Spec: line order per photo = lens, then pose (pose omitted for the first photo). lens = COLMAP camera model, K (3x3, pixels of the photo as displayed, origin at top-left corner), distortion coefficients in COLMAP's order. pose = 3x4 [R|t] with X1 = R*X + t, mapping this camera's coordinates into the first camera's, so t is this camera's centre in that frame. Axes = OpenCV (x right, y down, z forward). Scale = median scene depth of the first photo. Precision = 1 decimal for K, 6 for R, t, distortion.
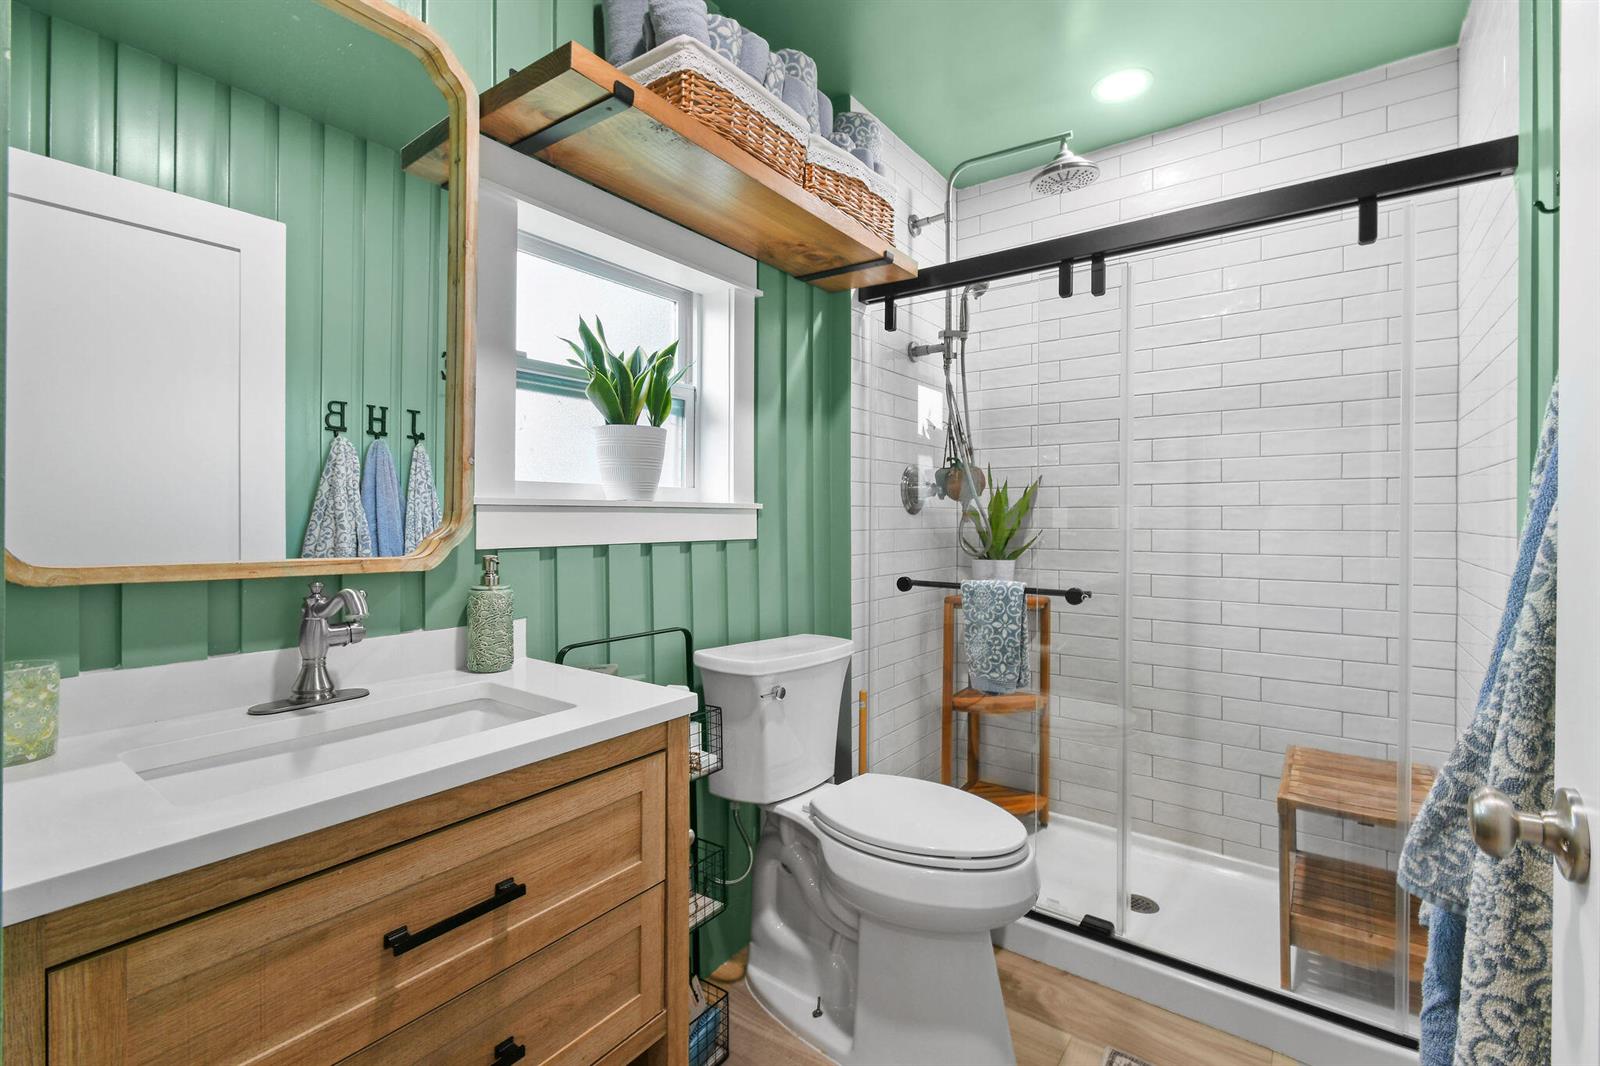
lens RADIAL K [[693.1, 0, 800.0], [0, 693.1, 533.0], [0, 0, 1]] dist [0.007955, -0.006312]
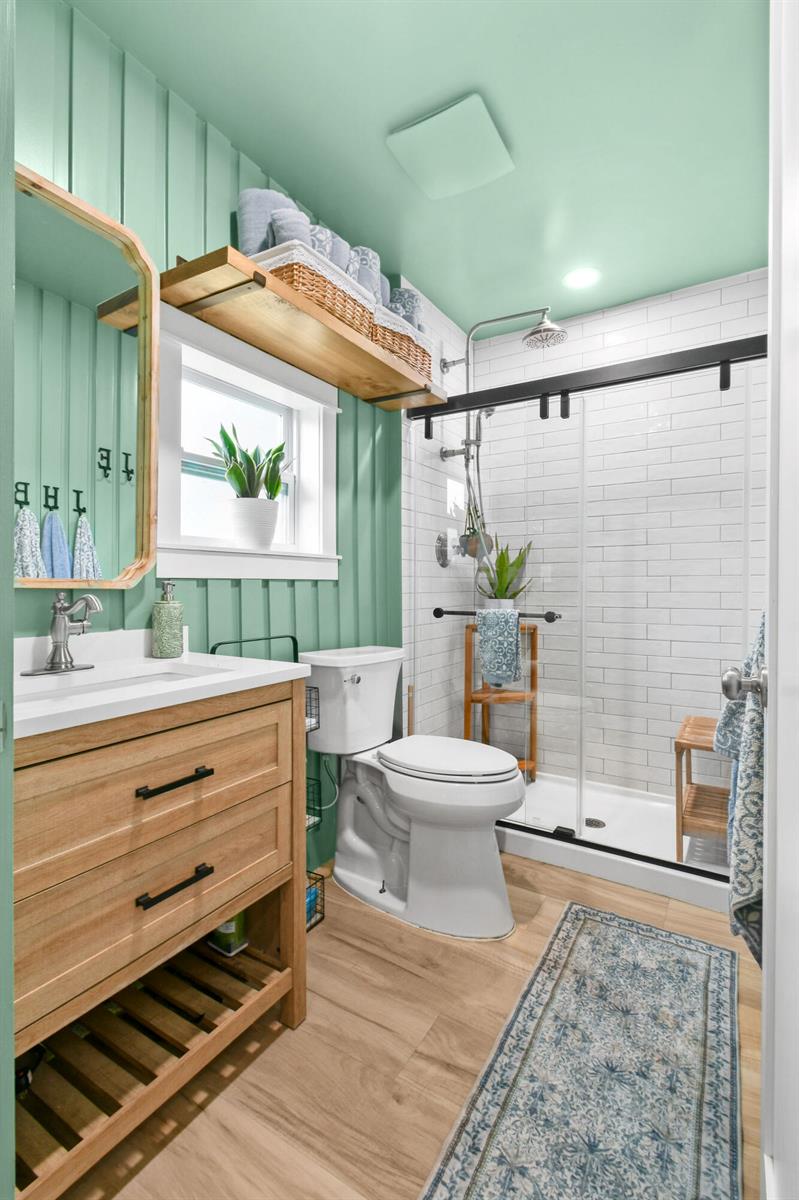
lens RADIAL K [[536.1, 0, 399.5], [0, 536.1, 600.0], [0, 0, 1]] dist [0.002943, -0.000753]
pose [[0.996638, -0.002391, 0.081893, -0.030964], [0.001882, 0.999978, 0.006298, 0.051861], [-0.081906, -0.006123, 0.996621, -0.155628]]
